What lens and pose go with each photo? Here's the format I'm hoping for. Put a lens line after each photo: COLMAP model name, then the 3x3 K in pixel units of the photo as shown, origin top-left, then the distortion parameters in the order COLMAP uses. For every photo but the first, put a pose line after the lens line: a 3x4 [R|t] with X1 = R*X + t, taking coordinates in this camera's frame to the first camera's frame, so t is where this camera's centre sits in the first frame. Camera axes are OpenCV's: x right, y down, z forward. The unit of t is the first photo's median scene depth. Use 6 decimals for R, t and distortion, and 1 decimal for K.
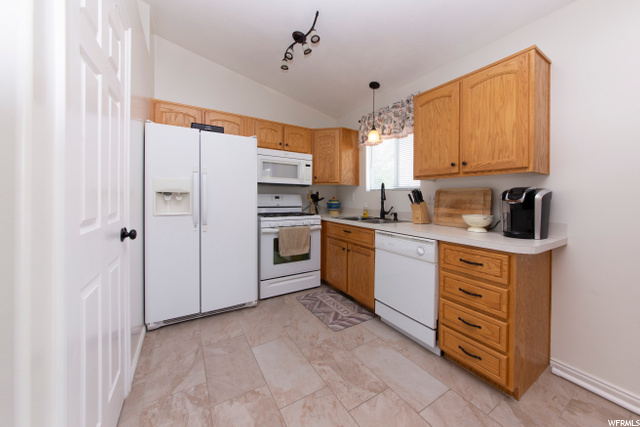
lens RADIAL K [[234.4, 0, 337.0], [0, 234.4, 198.2], [0, 0, 1]] dist [-0.001562, -0.000172]
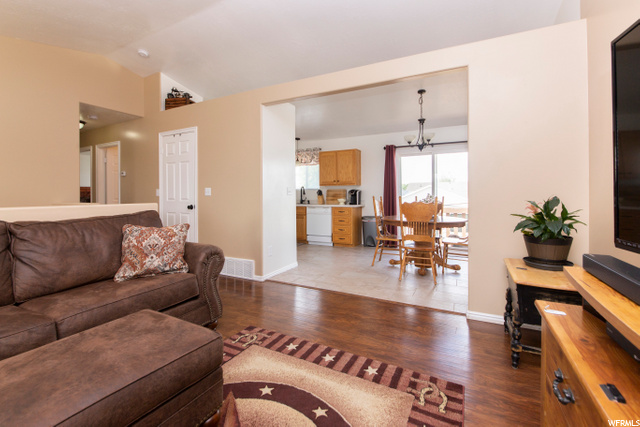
lens RADIAL K [[291.0, 0, 317.8], [0, 291.0, 193.1], [0, 0, 1]] dist [0.000498, -0.000186]
pose [[0.880887, -0.011585, 0.473185, -1.105094], [0.015381, 0.999873, -0.004154, 0.009413], [-0.473077, 0.010937, 0.880953, -1.641368]]
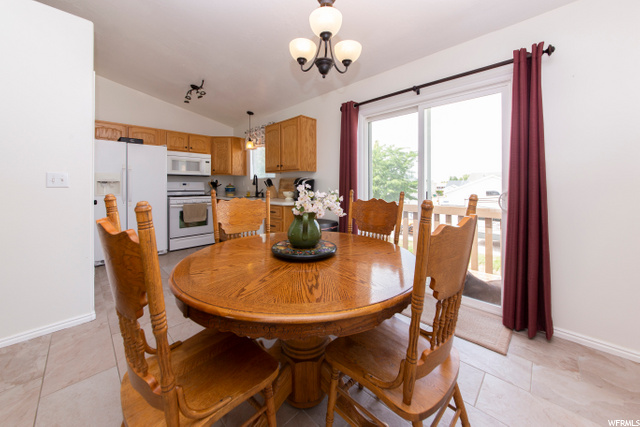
lens RADIAL K [[229.2, 0, 319.4], [0, 229.2, 181.2], [0, 0, 1]] dist [-0.001543, -0.000074]
pose [[0.977686, -0.007242, 0.209948, 0.360710], [0.010765, 0.999820, -0.015638, 0.013259], [-0.209797, 0.017549, 0.977587, -0.762400]]
